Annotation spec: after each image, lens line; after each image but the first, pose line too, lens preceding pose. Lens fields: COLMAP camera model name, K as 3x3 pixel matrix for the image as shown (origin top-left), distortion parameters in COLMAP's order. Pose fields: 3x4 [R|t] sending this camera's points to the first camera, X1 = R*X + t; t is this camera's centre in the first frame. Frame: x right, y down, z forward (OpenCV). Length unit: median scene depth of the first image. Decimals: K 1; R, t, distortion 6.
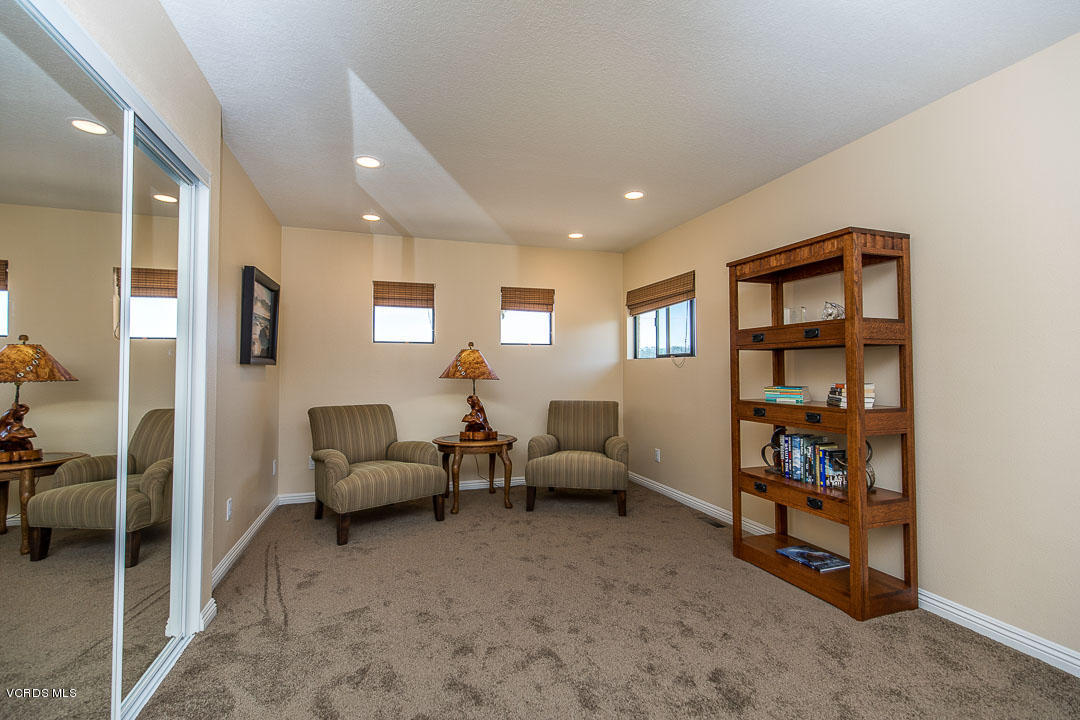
lens RADIAL K [[490.7, 0, 539.2], [0, 490.7, 359.8], [0, 0, 1]] dist [0.002399, 0.000176]
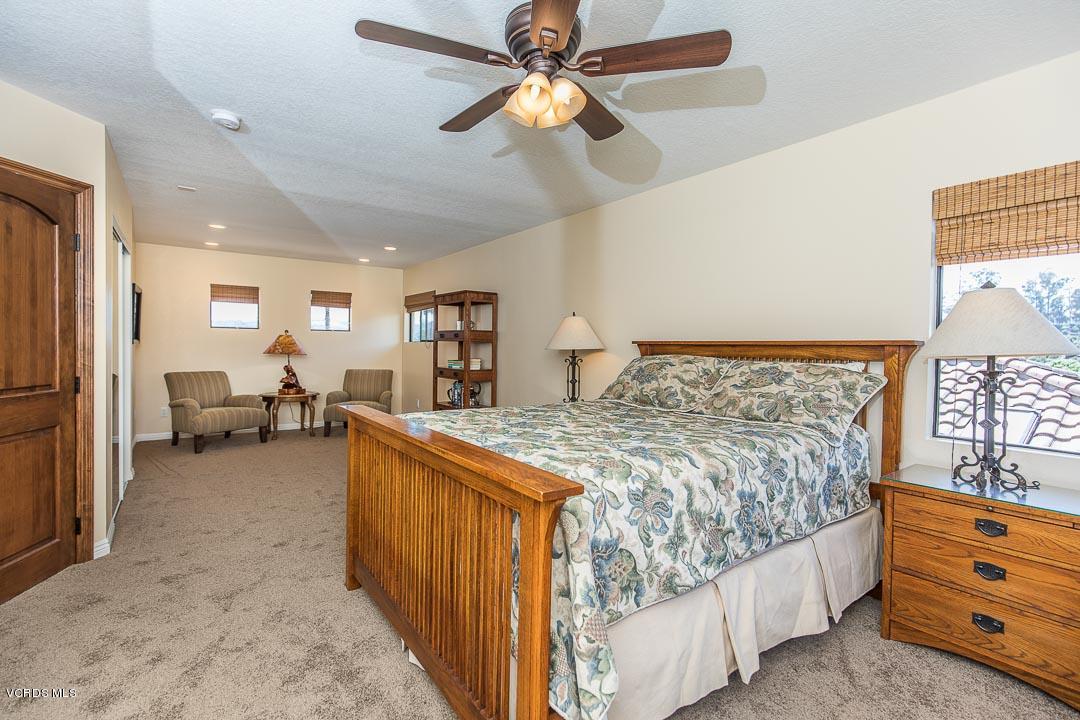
lens RADIAL K [[514.2, 0, 543.6], [0, 514.2, 356.3], [0, 0, 1]] dist [0.000857, 0.000317]
pose [[0.953592, 0.009461, 0.300953, 0.141194], [-0.022397, 0.998966, 0.039562, -0.035255], [-0.300268, -0.044466, 0.952818, -0.758636]]
